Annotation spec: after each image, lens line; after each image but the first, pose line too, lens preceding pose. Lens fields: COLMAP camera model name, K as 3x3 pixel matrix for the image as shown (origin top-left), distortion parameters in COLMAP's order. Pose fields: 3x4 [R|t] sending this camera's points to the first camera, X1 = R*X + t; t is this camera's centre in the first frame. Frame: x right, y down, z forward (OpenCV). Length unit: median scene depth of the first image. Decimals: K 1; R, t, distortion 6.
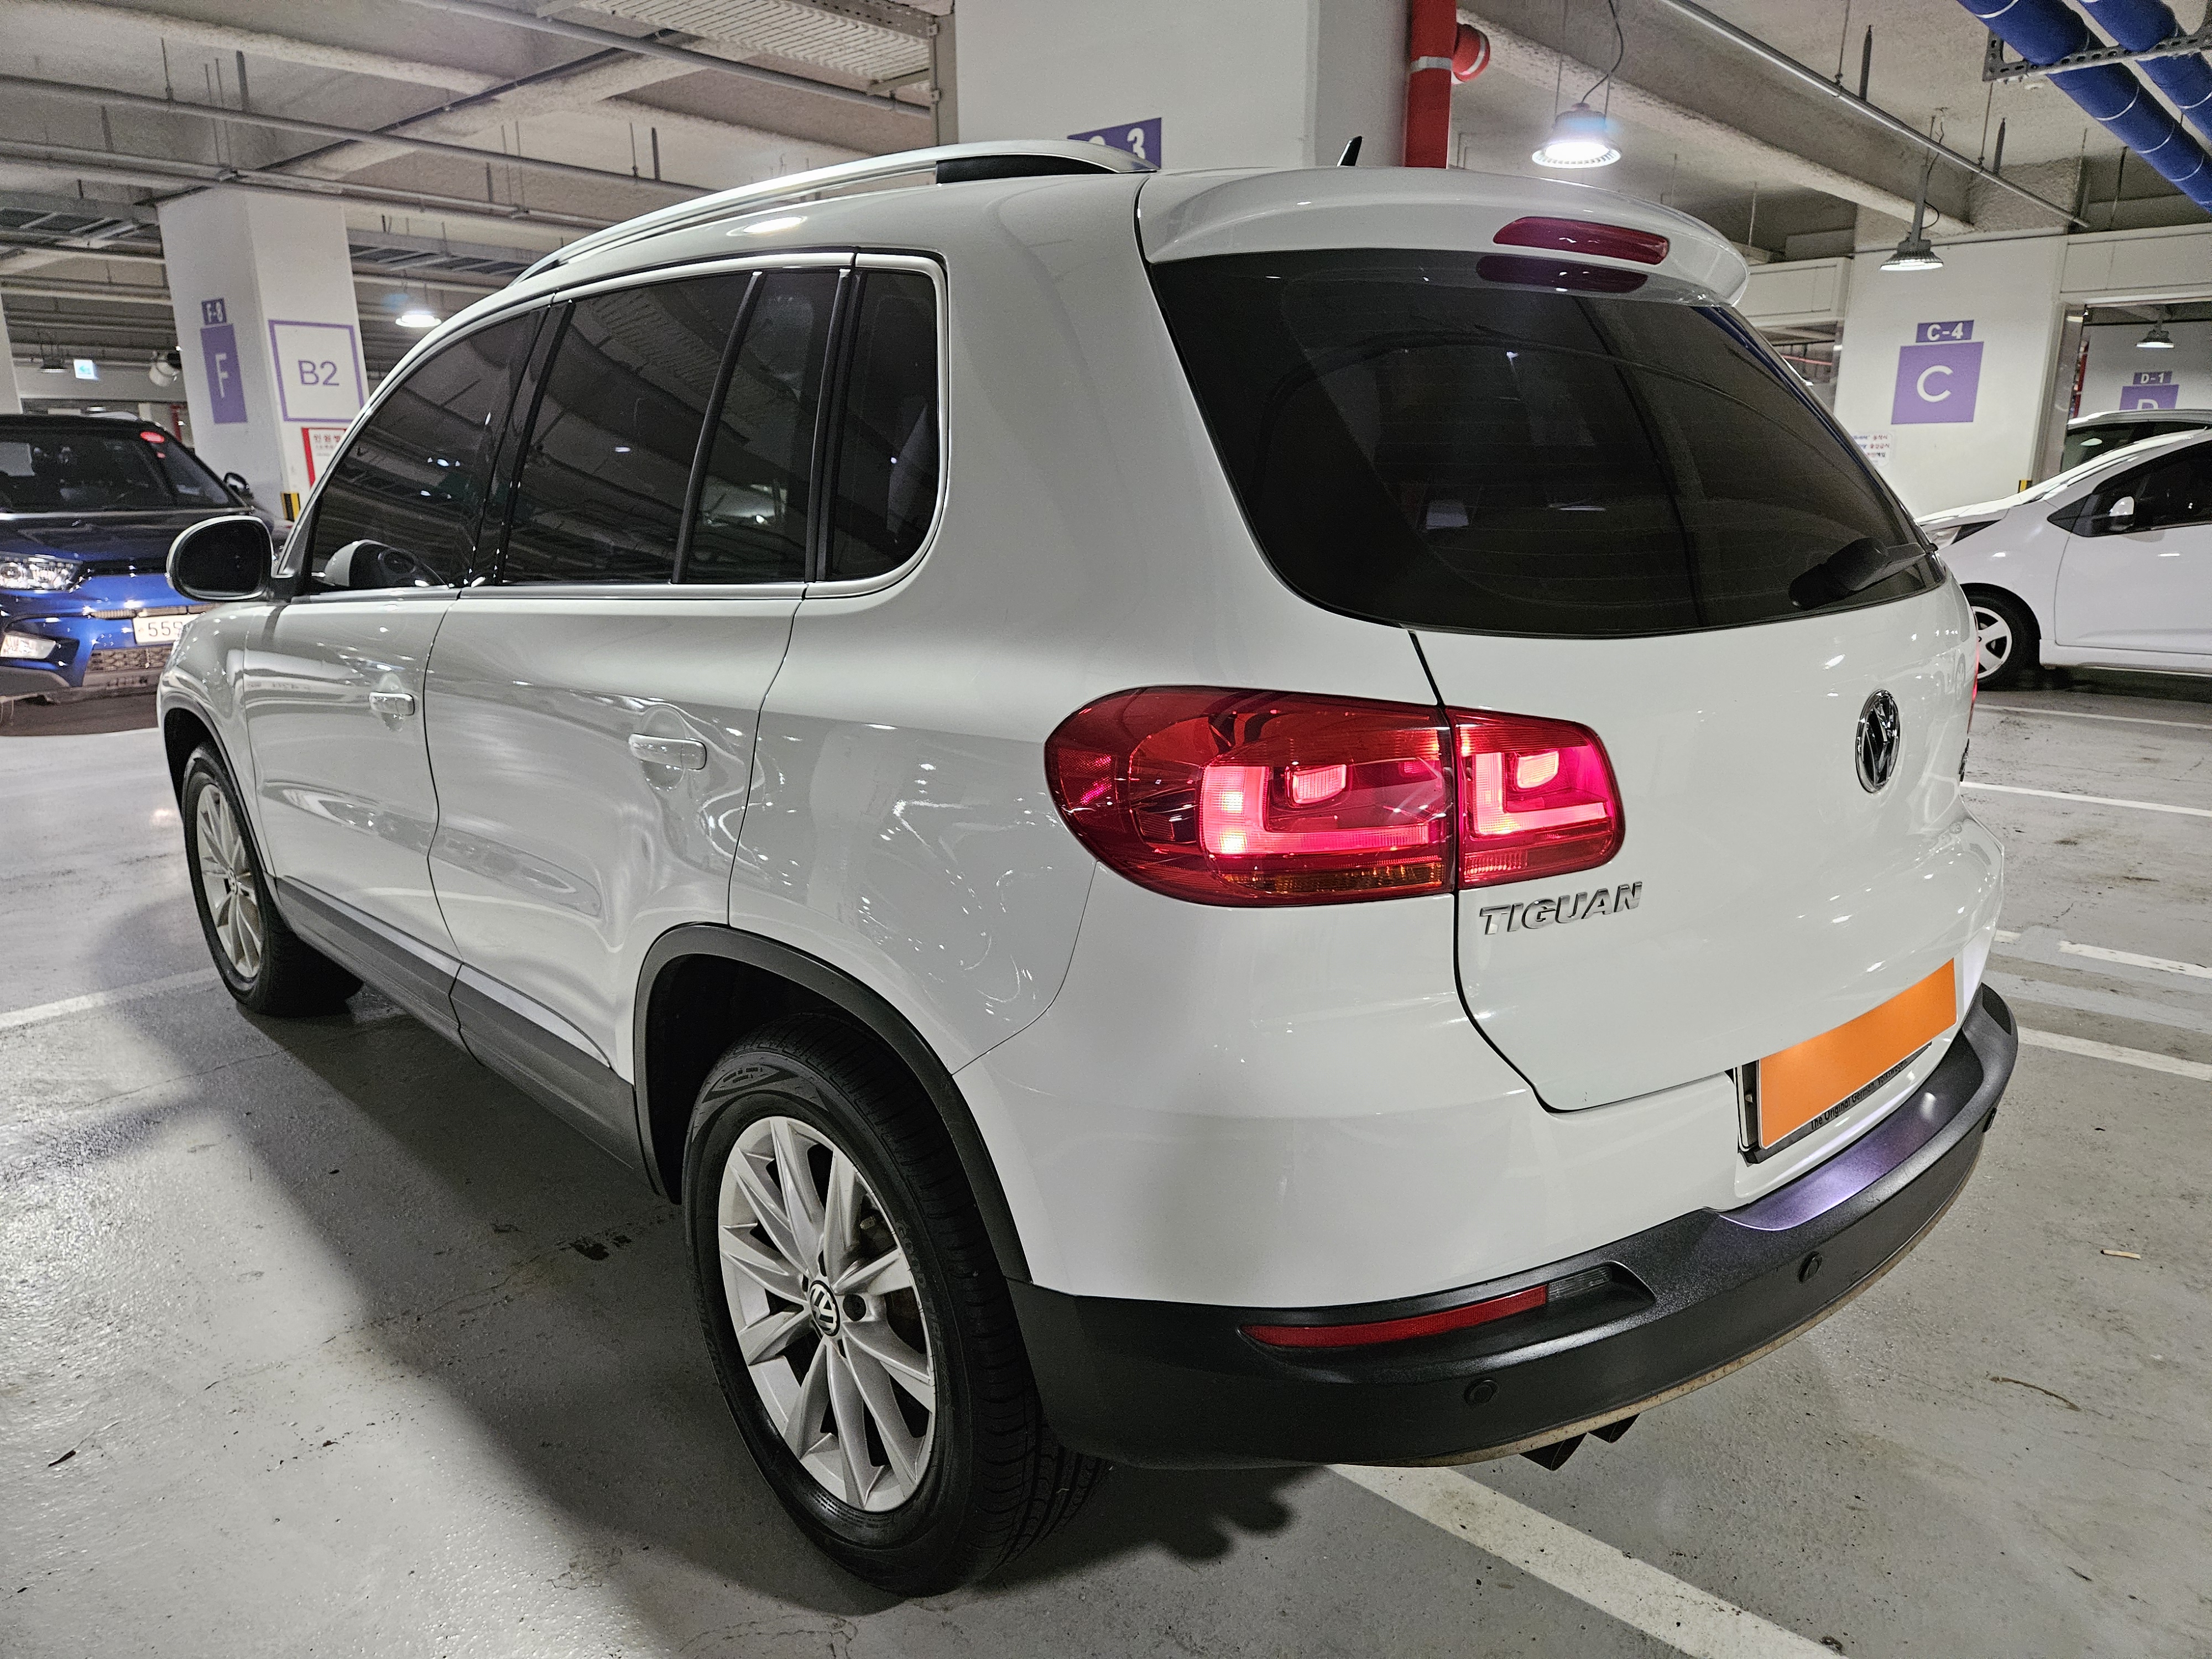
lens RADIAL K [[1478.6, 0, 1106.0], [0, 1478.6, 829.5], [0, 0, 1]] dist [0.052287, 0.002736]
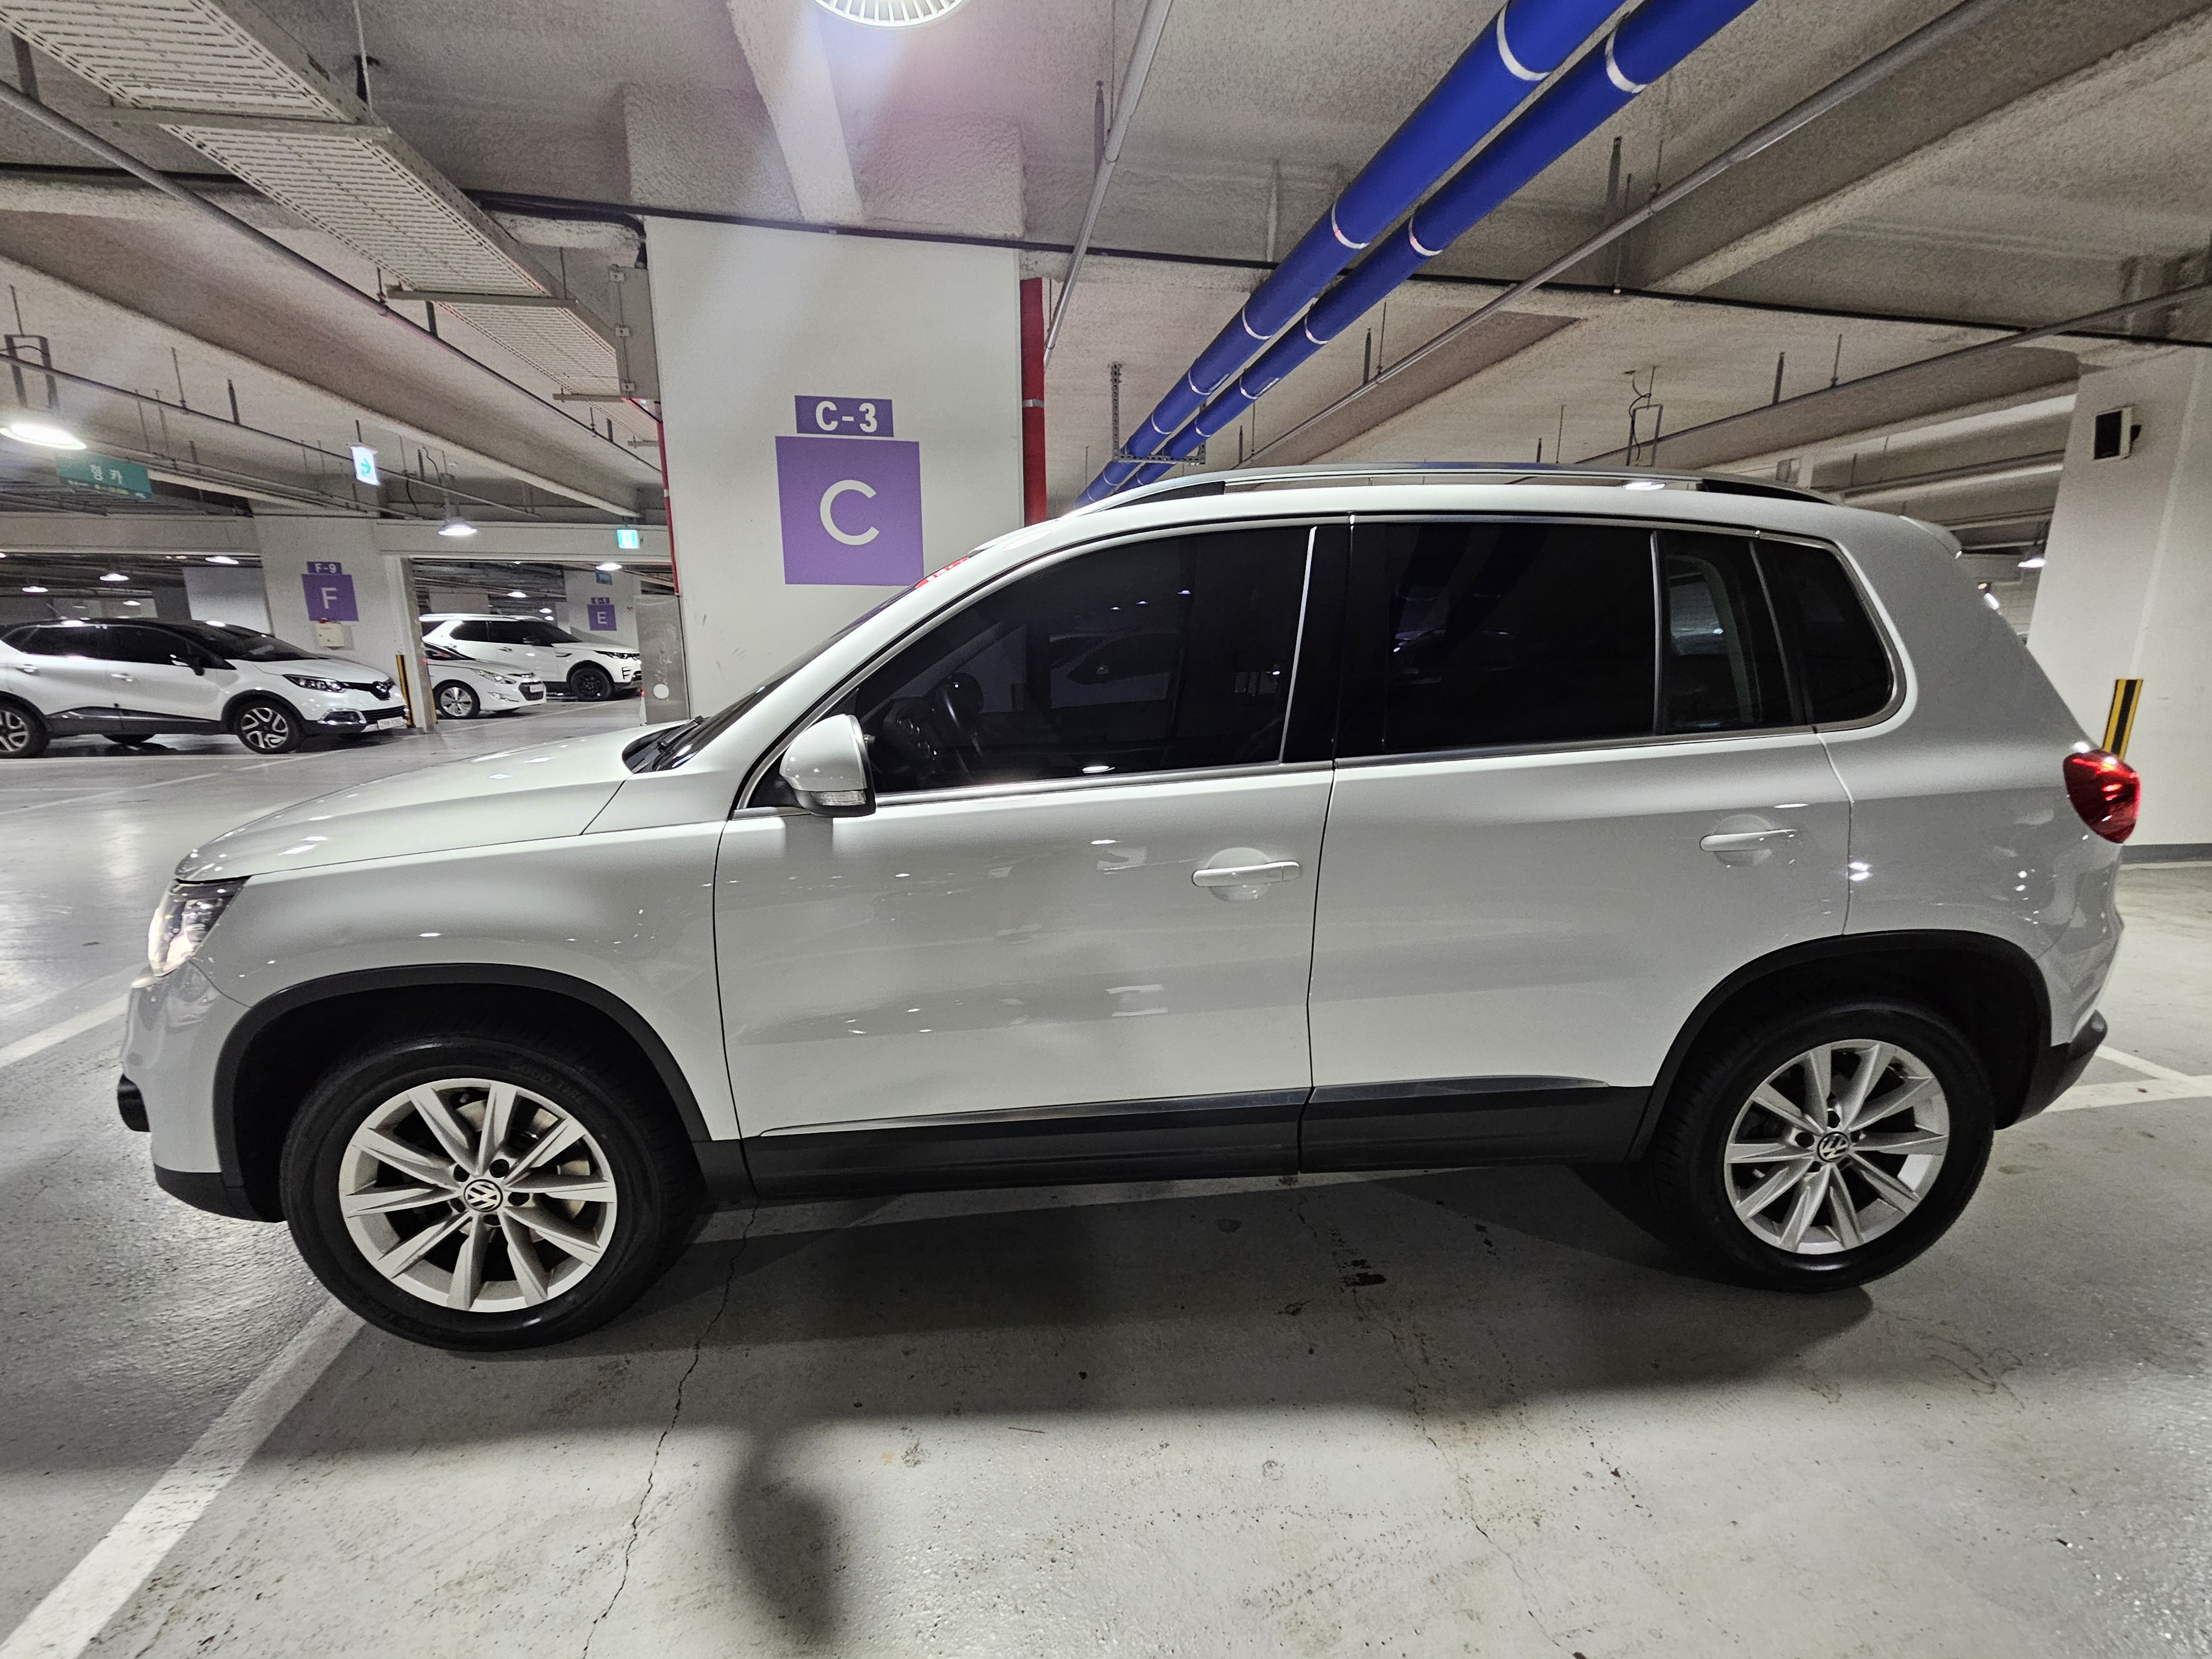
lens RADIAL K [[908.6, 0, 1104.2], [0, 908.6, 841.2], [0, 0, 1]] dist [0.003084, -0.000520]
pose [[0.631906, -0.154426, 0.759505, -0.578257], [0.180198, 0.982368, 0.049814, -0.086565], [-0.753806, 0.105384, 0.648591, 0.372430]]
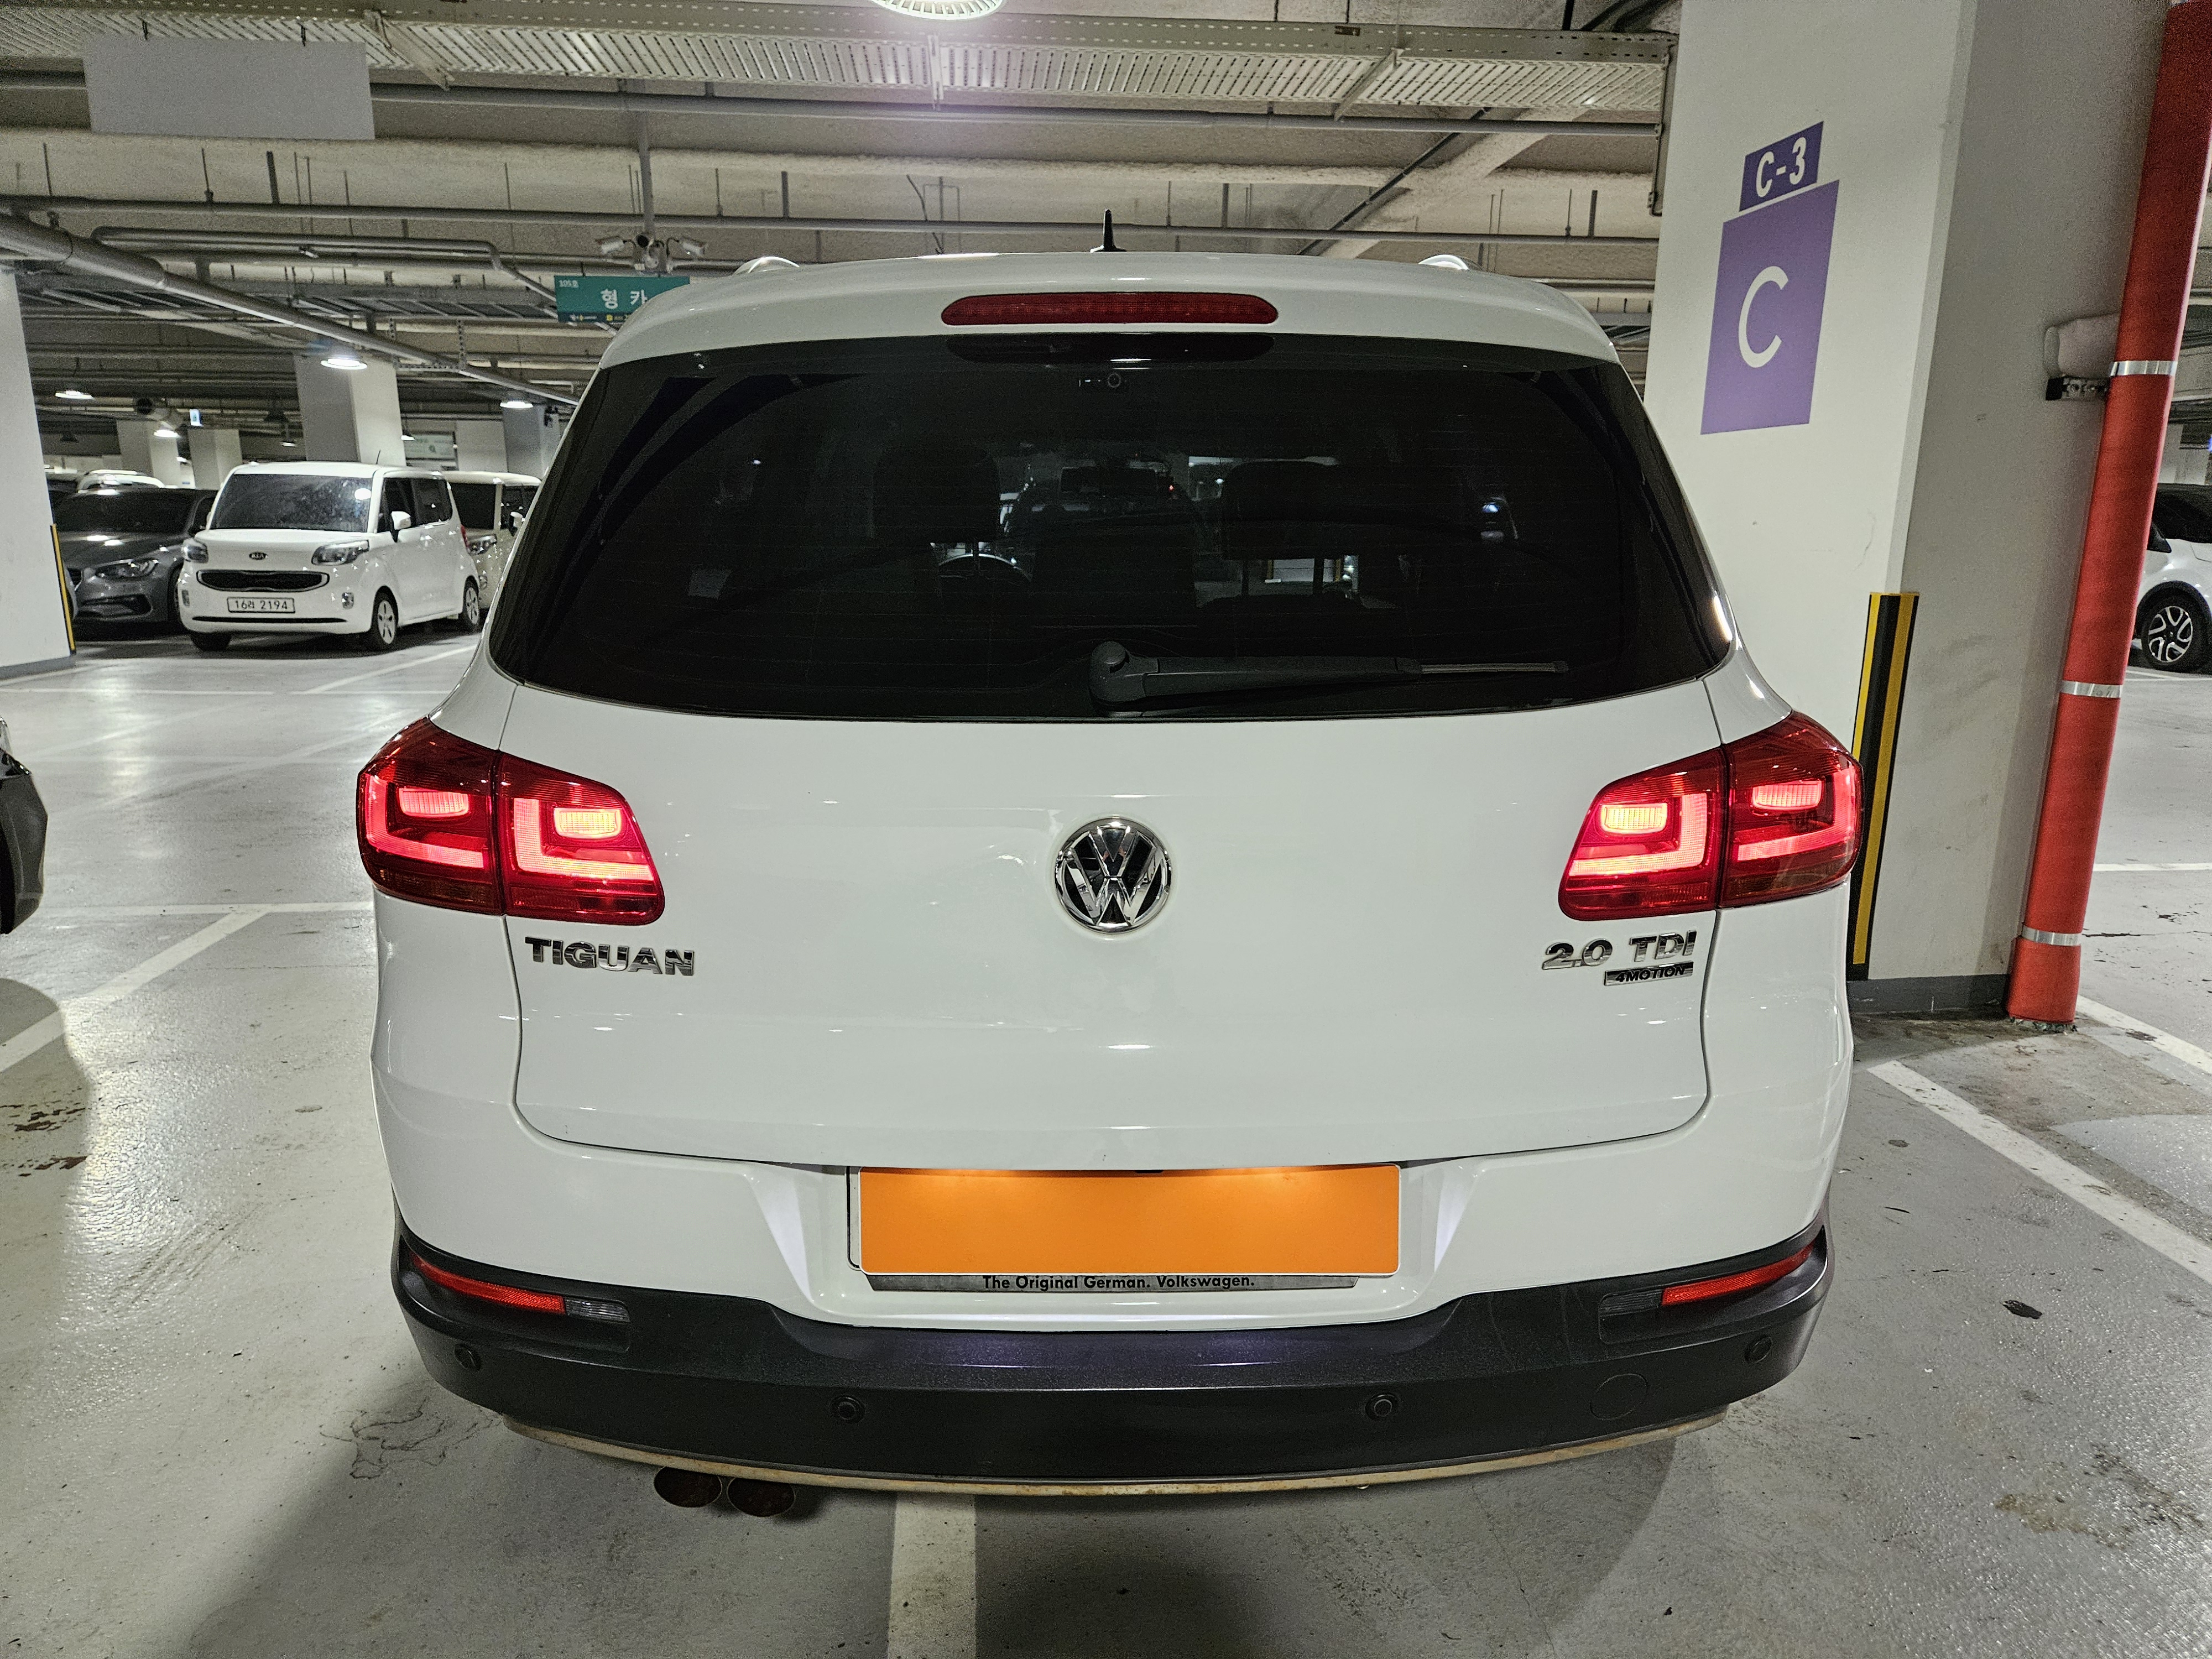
lens RADIAL K [[1513.2, 0, 1112.4], [0, 1513.2, 843.1], [0, 0, 1]] dist [0.057619, -0.054907]
pose [[0.732029, 0.154438, -0.663537, 0.407731], [-0.172391, 0.984260, 0.038901, -0.042032], [0.659101, 0.085911, 0.747131, 0.131273]]
